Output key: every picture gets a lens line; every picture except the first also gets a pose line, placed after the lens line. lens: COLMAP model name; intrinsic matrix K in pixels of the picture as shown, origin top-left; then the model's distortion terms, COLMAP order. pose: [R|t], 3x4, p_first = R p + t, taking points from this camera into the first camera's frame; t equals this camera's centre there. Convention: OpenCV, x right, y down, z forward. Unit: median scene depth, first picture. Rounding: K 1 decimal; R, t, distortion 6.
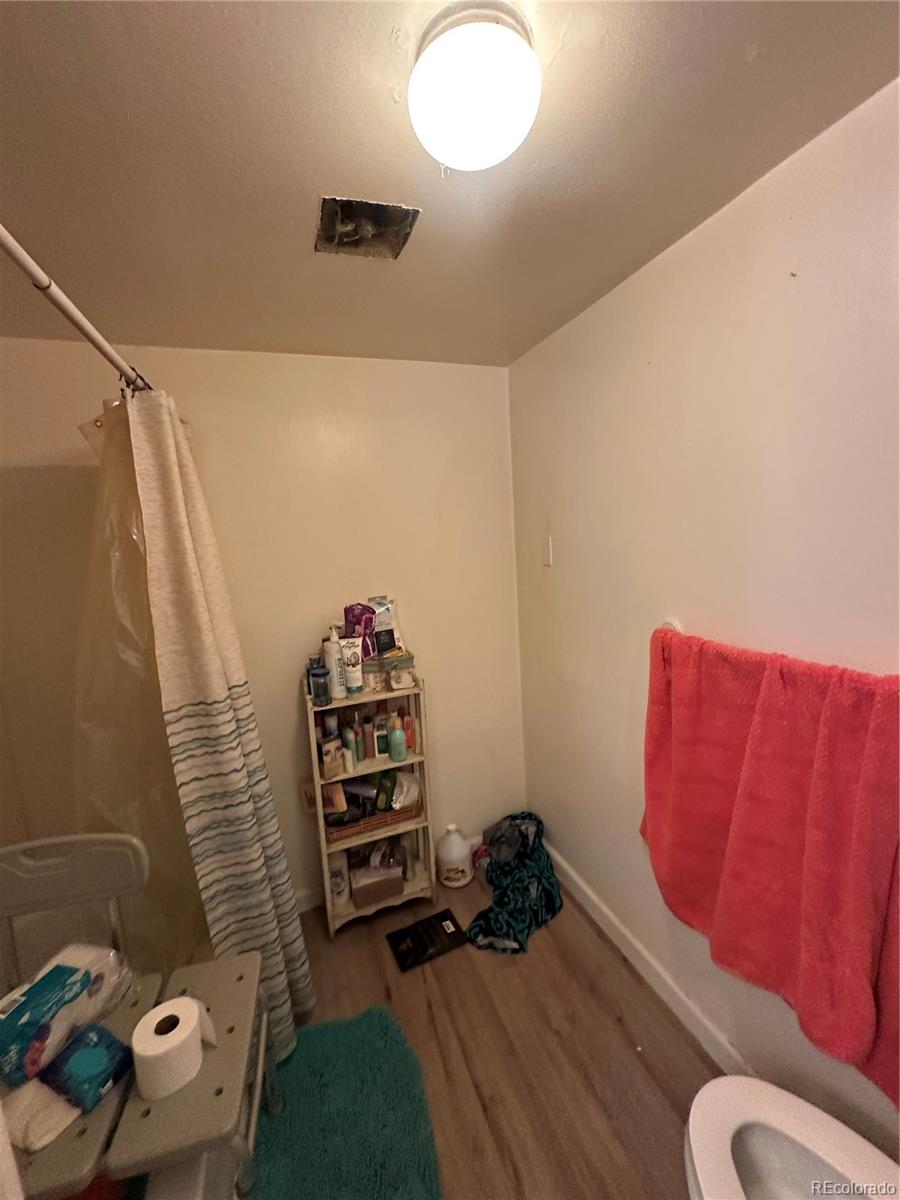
lens RADIAL K [[479.1, 0, 448.3], [0, 479.1, 600.4], [0, 0, 1]] dist [-0.005180, 0.001320]
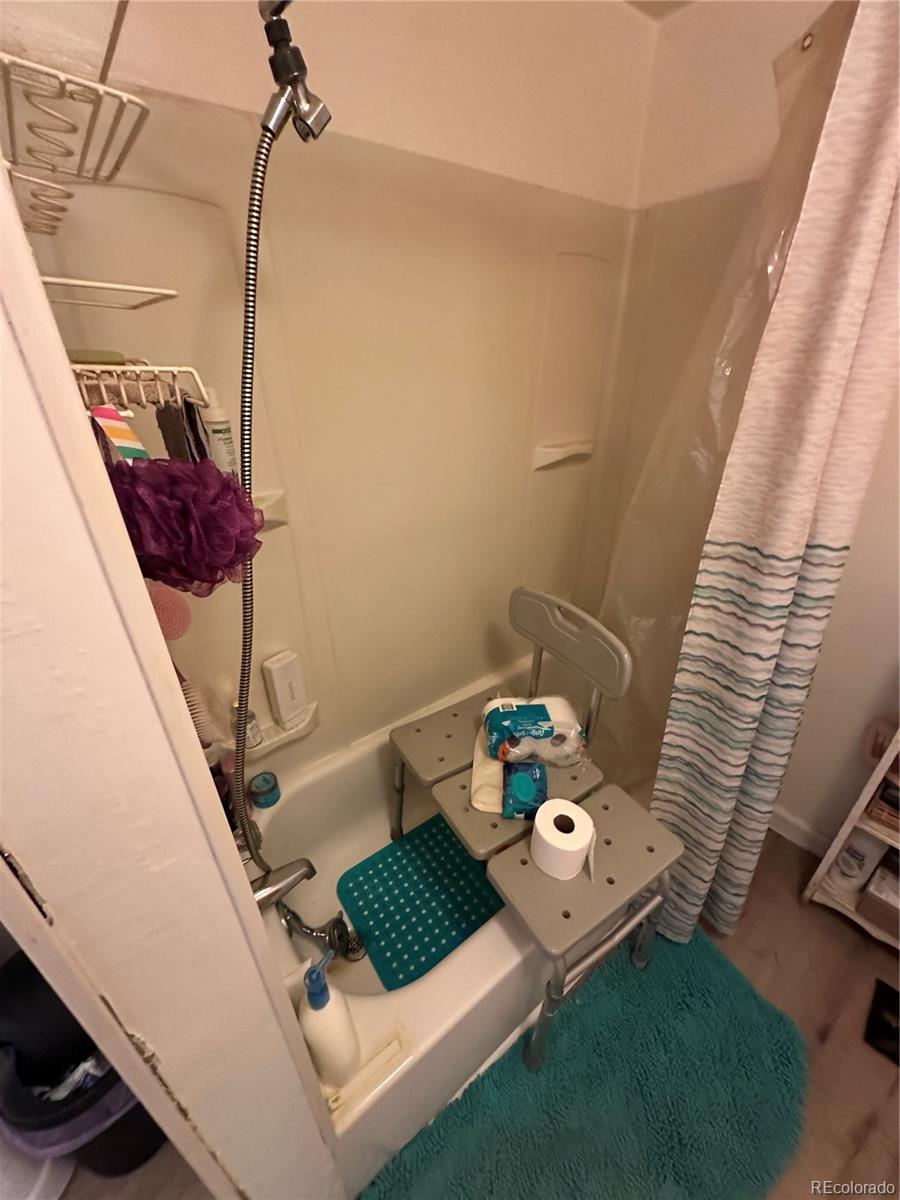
lens RADIAL K [[479.1, 0, 448.9], [0, 479.1, 597.9], [0, 0, 1]] dist [-0.005180, 0.001320]
pose [[0.307251, 0.491025, -0.815163, -0.048465], [-0.140589, 0.870620, 0.471440, 0.009708], [0.941186, -0.030248, 0.336531, 0.326366]]
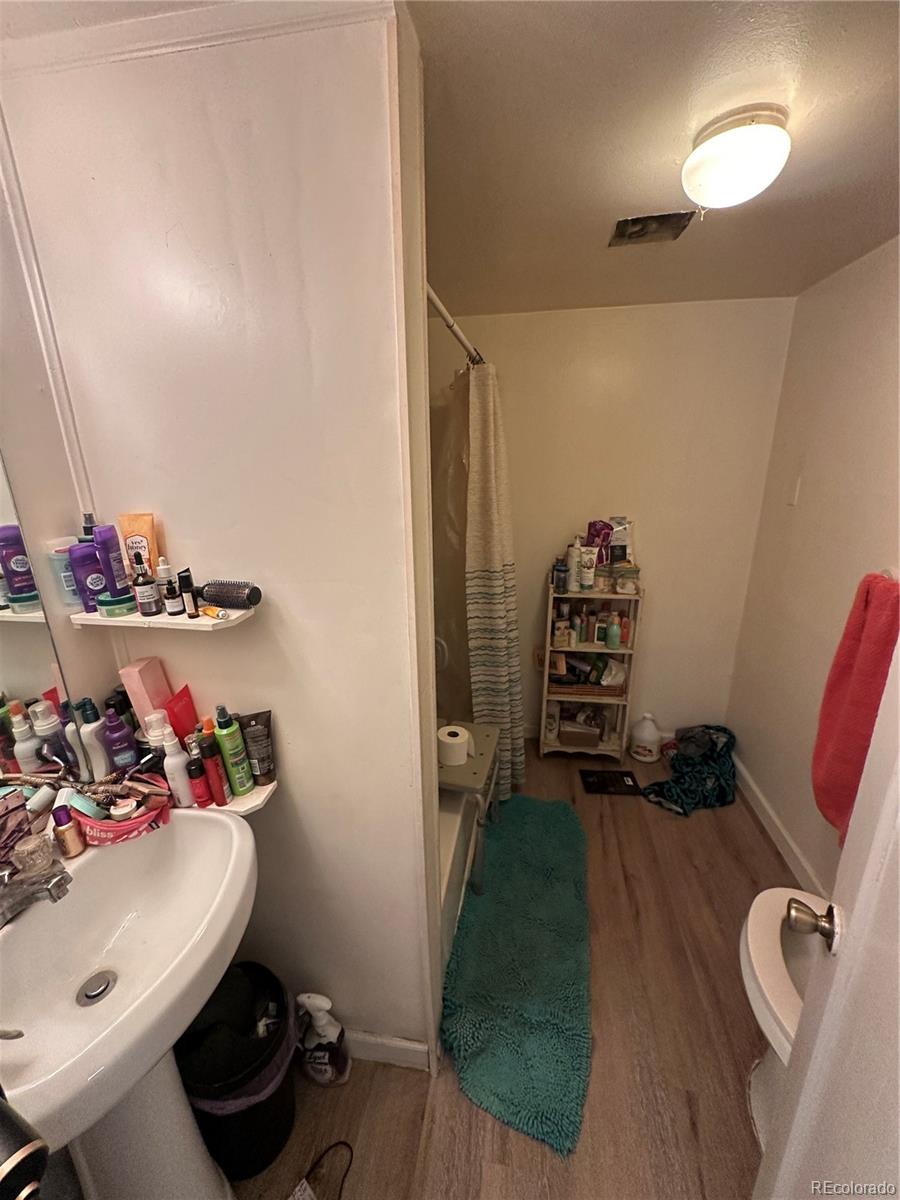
lens RADIAL K [[479.1, 0, 449.3], [0, 479.1, 600.9], [0, 0, 1]] dist [-0.005180, 0.001320]
pose [[0.866943, 0.190923, -0.460389, 0.120159], [-0.110363, 0.974327, 0.196232, 0.013147], [0.486035, -0.119312, 0.865757, -0.425926]]
